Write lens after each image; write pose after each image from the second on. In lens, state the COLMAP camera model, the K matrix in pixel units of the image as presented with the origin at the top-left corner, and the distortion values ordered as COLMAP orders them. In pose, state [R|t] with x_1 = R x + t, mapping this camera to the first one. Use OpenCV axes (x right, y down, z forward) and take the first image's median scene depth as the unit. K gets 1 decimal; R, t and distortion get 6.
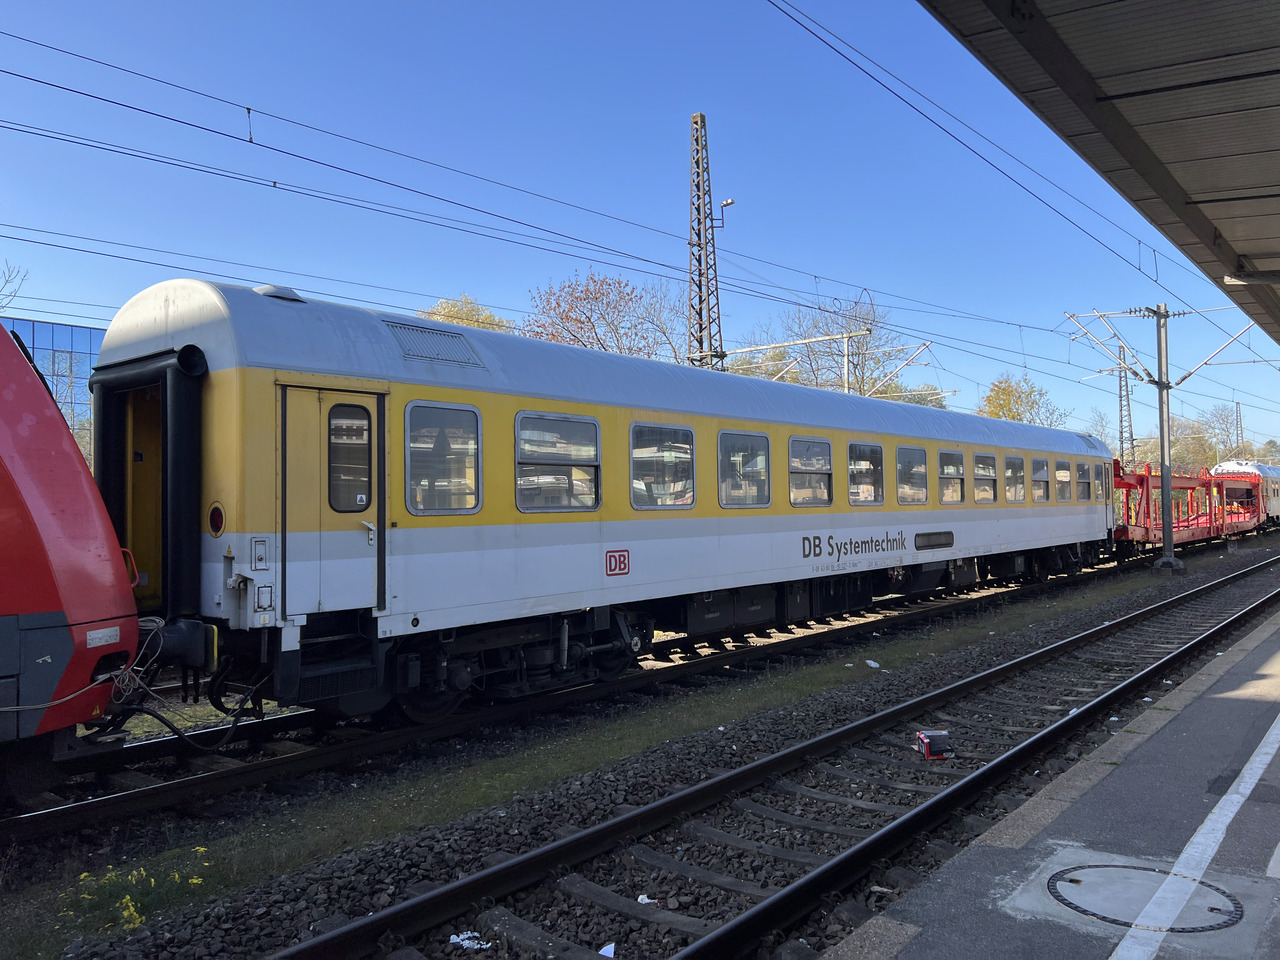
lens RADIAL K [[962.8, 0, 637.7], [0, 962.8, 476.5], [0, 0, 1]] dist [0.043171, -0.045106]
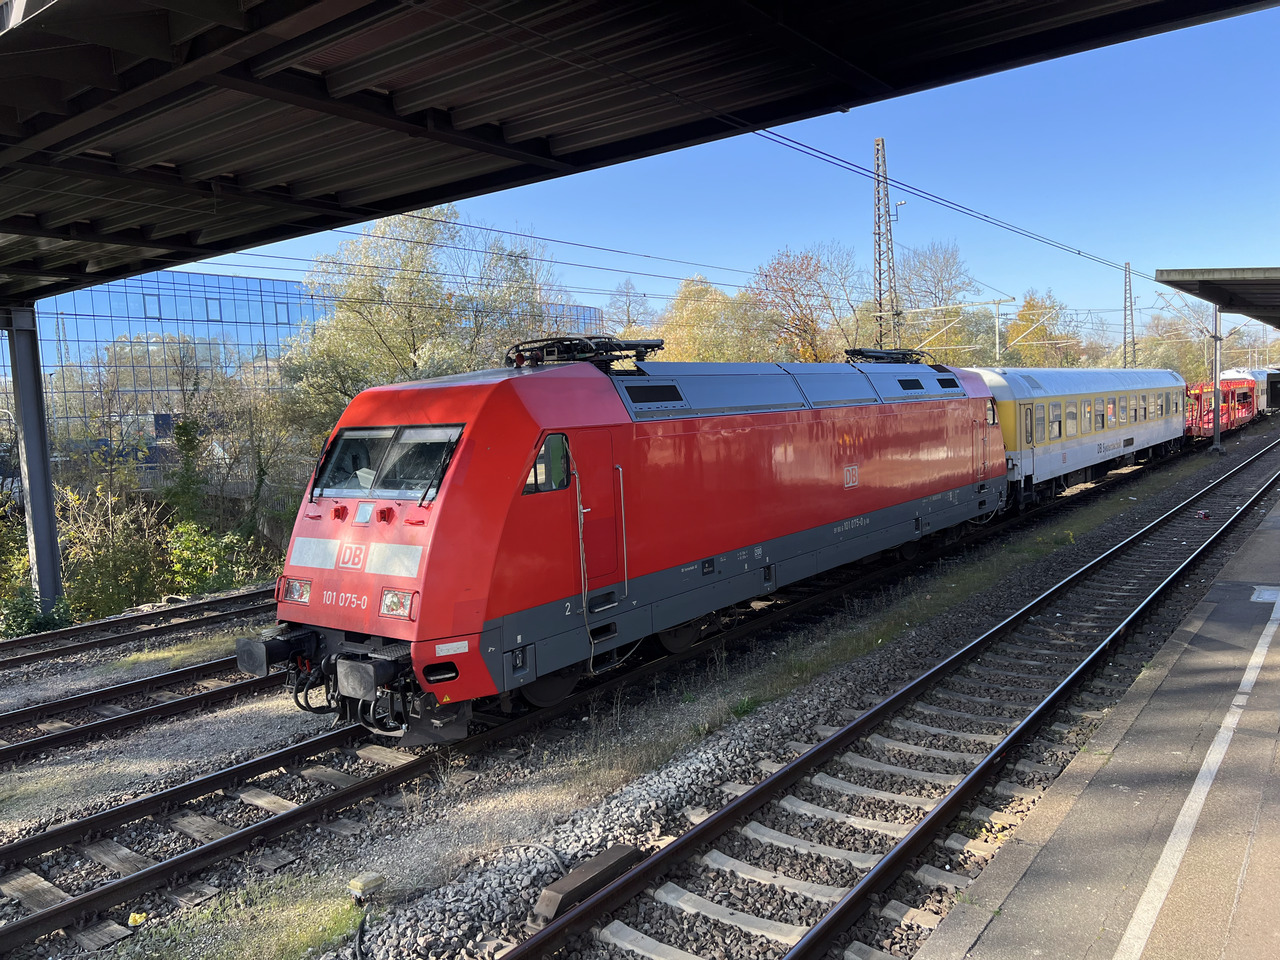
lens RADIAL K [[962.8, 0, 642.9], [0, 962.8, 481.6], [0, 0, 1]] dist [0.043171, -0.045106]
pose [[0.998797, -0.033687, 0.035638, -0.600952], [0.029641, 0.993652, 0.108523, -0.078324], [-0.039067, -0.107337, 0.993455, -0.743196]]
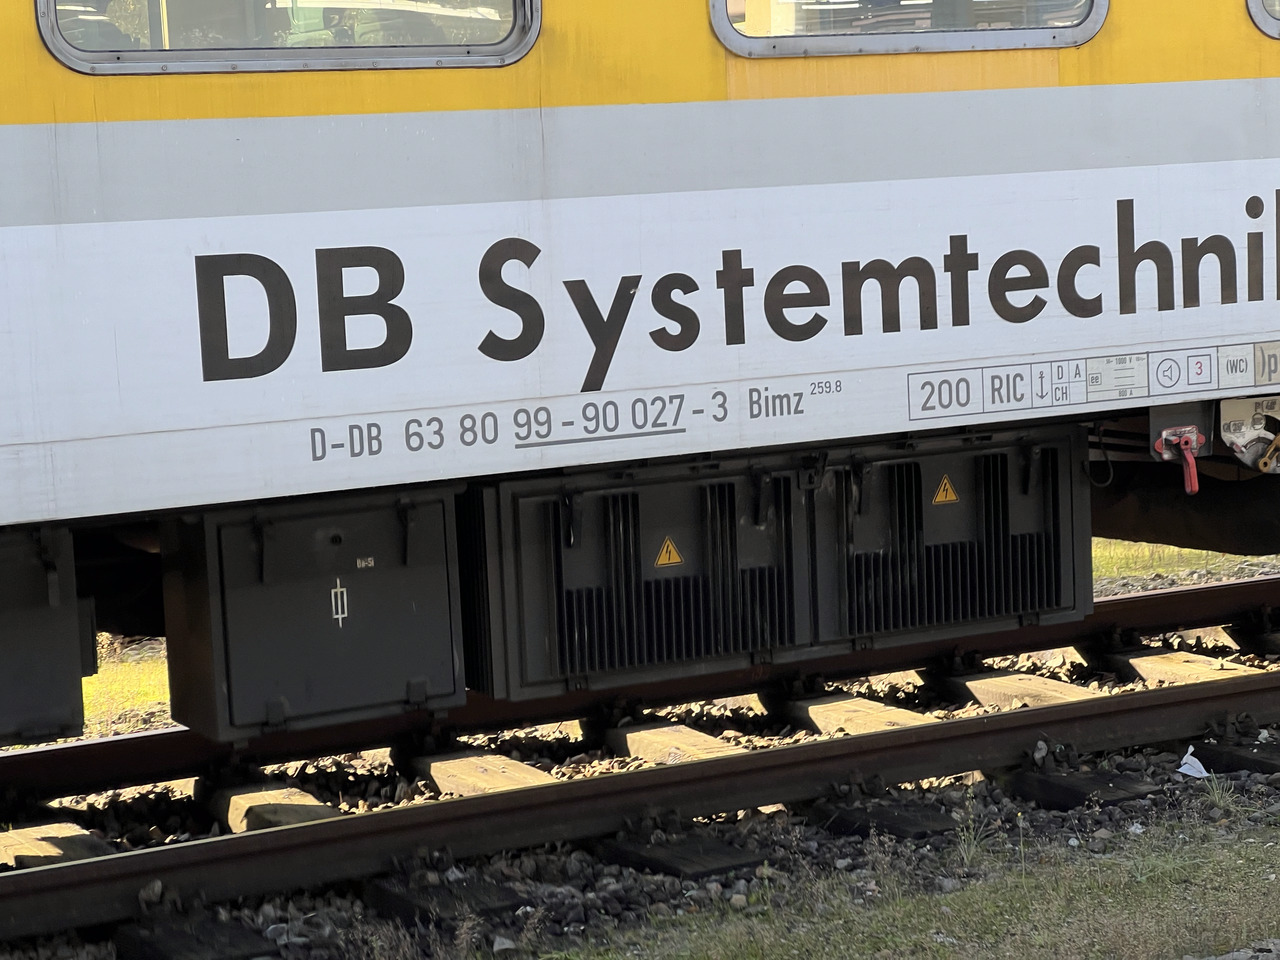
lens RADIAL K [[3119.9, 0, 644.6], [0, 3119.9, 473.8], [0, 0, 1]] dist [-0.099501, 0.000000]
pose [[0.930416, 0.038379, -0.364489, 0.249414], [0.026462, 0.984872, 0.171250, 0.005082], [0.365548, -0.168979, 0.915326, 0.295721]]
